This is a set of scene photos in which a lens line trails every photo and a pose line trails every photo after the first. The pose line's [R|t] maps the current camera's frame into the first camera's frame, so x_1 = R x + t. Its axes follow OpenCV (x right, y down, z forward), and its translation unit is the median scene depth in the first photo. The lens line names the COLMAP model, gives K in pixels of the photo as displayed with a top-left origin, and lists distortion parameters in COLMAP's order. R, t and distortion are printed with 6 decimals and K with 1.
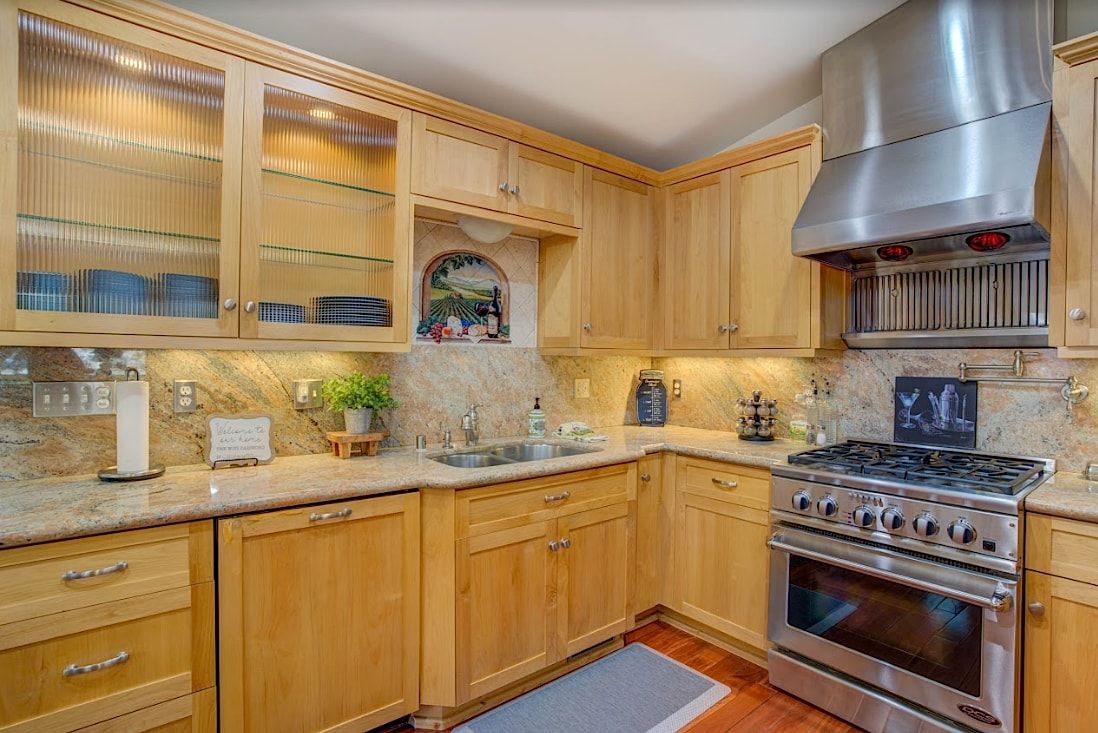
lens RADIAL K [[548.9, 0, 543.9], [0, 548.9, 362.7], [0, 0, 1]] dist [-0.081324, 0.036823]
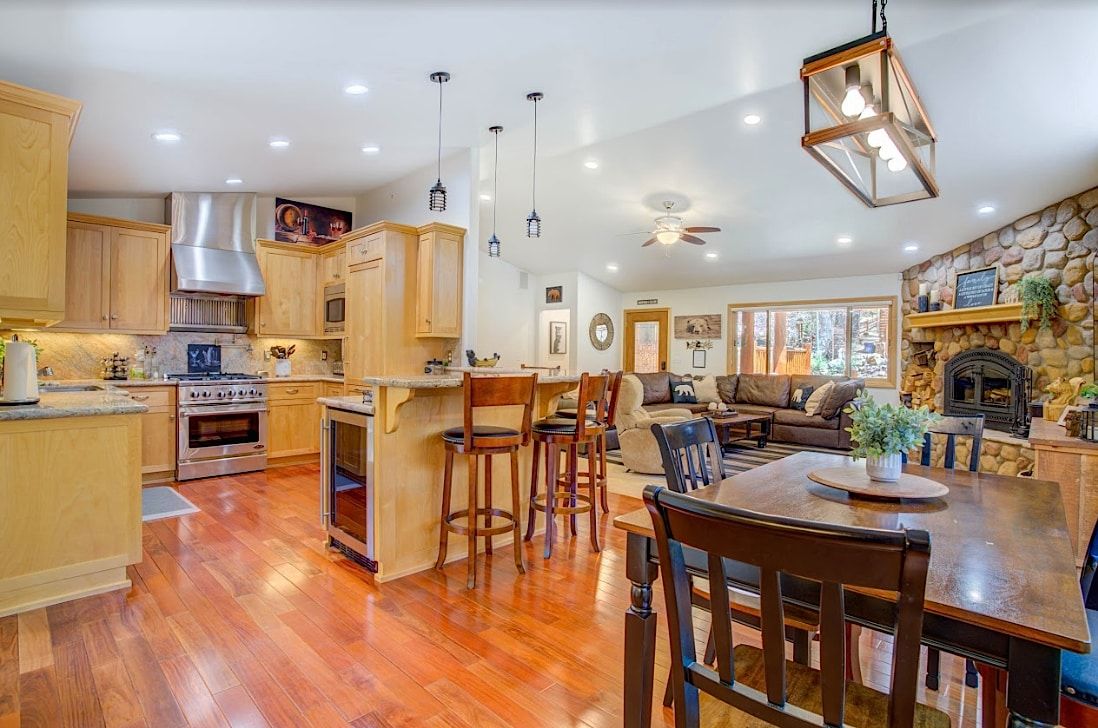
lens RADIAL K [[540.9, 0, 545.5], [0, 540.9, 359.7], [0, 0, 1]] dist [-0.078807, 0.037709]
pose [[-0.111359, -0.024414, 0.993480, -1.699830], [-0.008903, 0.999683, 0.023568, 0.024758], [-0.993740, -0.006221, -0.111541, -0.257146]]
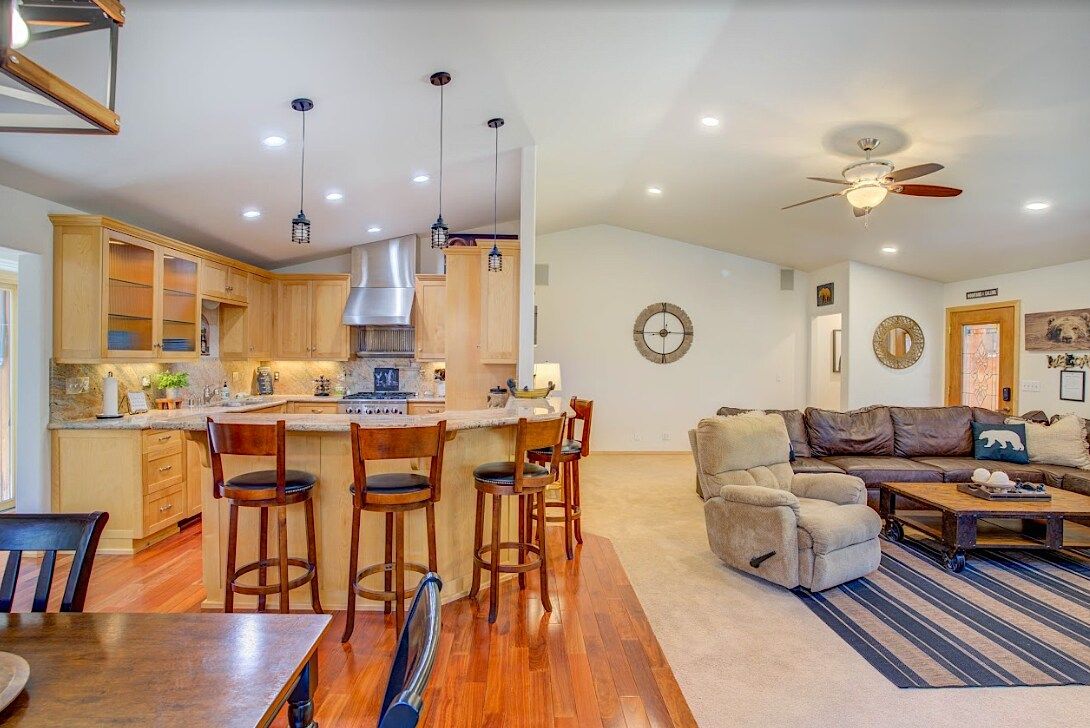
lens RADIAL K [[544.9, 0, 539.9], [0, 544.9, 360.2], [0, 0, 1]] dist [-0.081324, 0.036823]
pose [[0.606287, -0.011516, 0.795162, -1.028755], [0.004161, 0.999927, 0.011310, -0.040348], [-0.795235, -0.003548, 0.606291, -1.356159]]
